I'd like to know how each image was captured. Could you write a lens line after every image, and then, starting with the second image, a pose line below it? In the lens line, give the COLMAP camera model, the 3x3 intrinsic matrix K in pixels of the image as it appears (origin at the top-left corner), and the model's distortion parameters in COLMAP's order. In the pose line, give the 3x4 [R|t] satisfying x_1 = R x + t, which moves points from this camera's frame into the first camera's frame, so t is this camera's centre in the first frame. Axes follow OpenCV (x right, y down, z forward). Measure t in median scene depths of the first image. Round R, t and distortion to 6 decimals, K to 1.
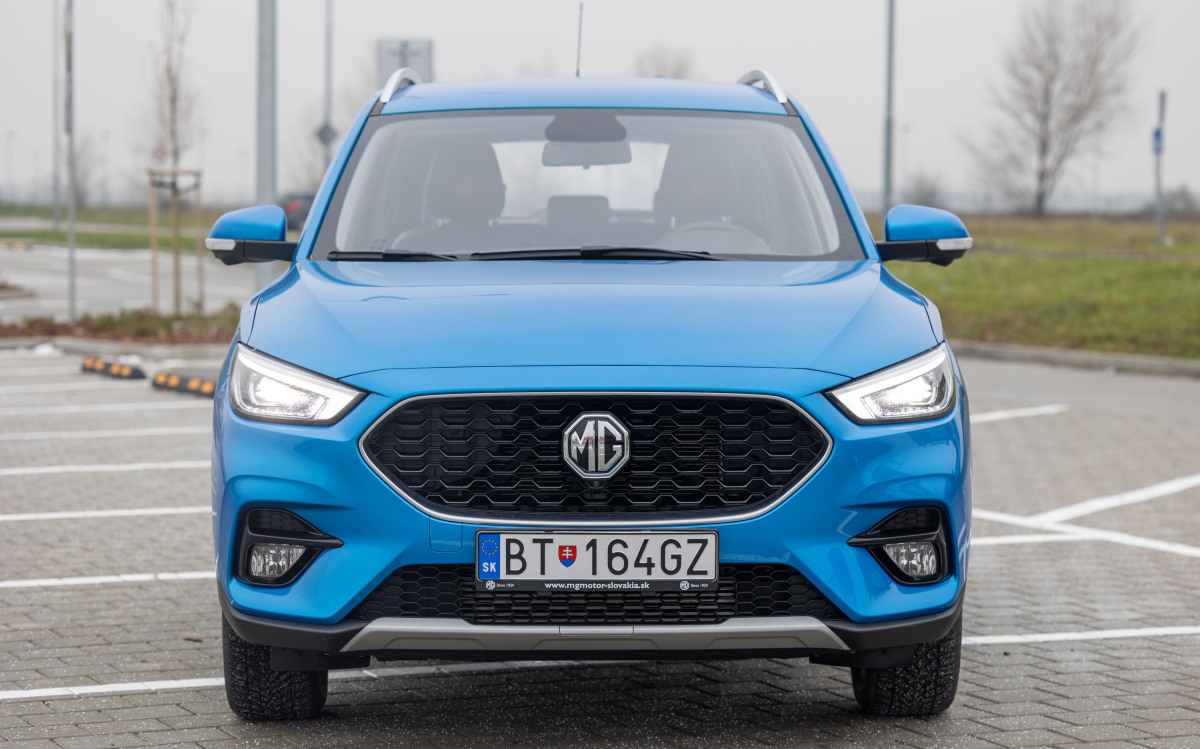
lens RADIAL K [[3131.9, 0, 619.6], [0, 3131.9, 396.9], [0, 0, 1]] dist [0.105606, 0.000000]
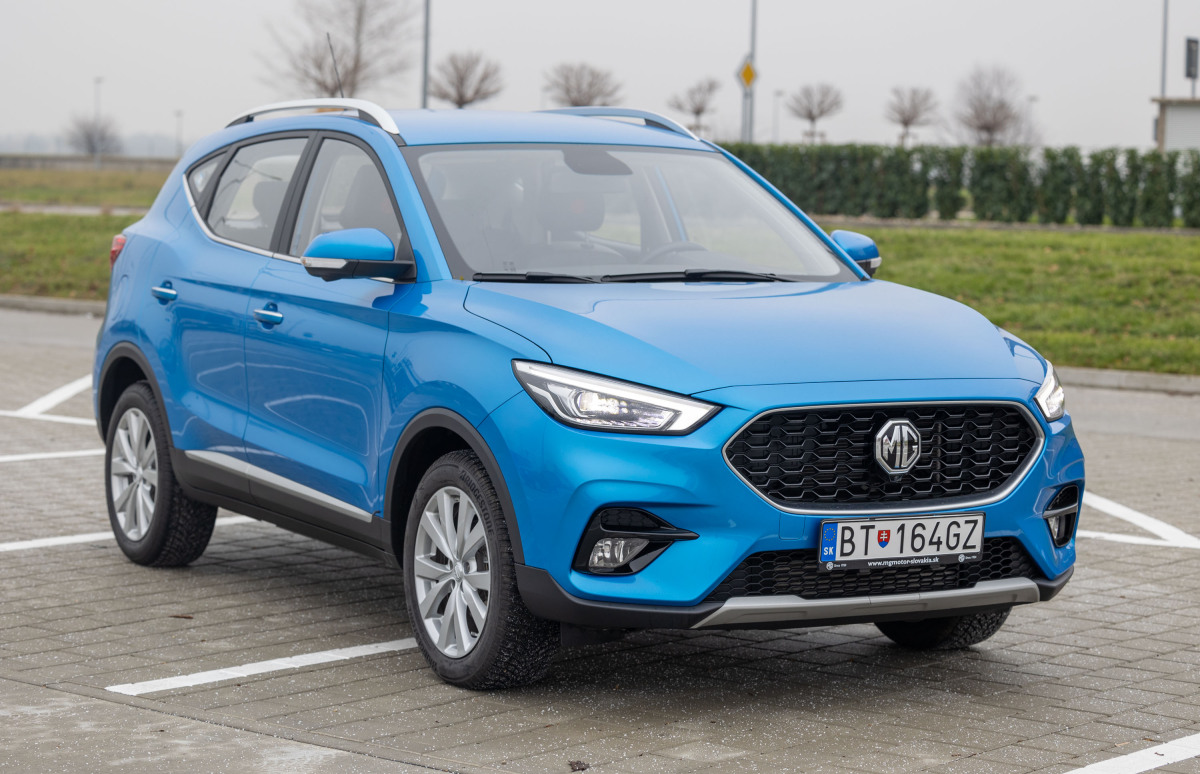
lens RADIAL K [[2801.5, 0, 610.5], [0, 2801.5, 340.9], [0, 0, 1]] dist [0.020015, 0.000000]
pose [[0.881993, -0.013000, 0.471083, -0.616723], [0.008422, 0.999895, 0.011824, -0.039057], [-0.471187, -0.006462, 0.882009, 0.096737]]
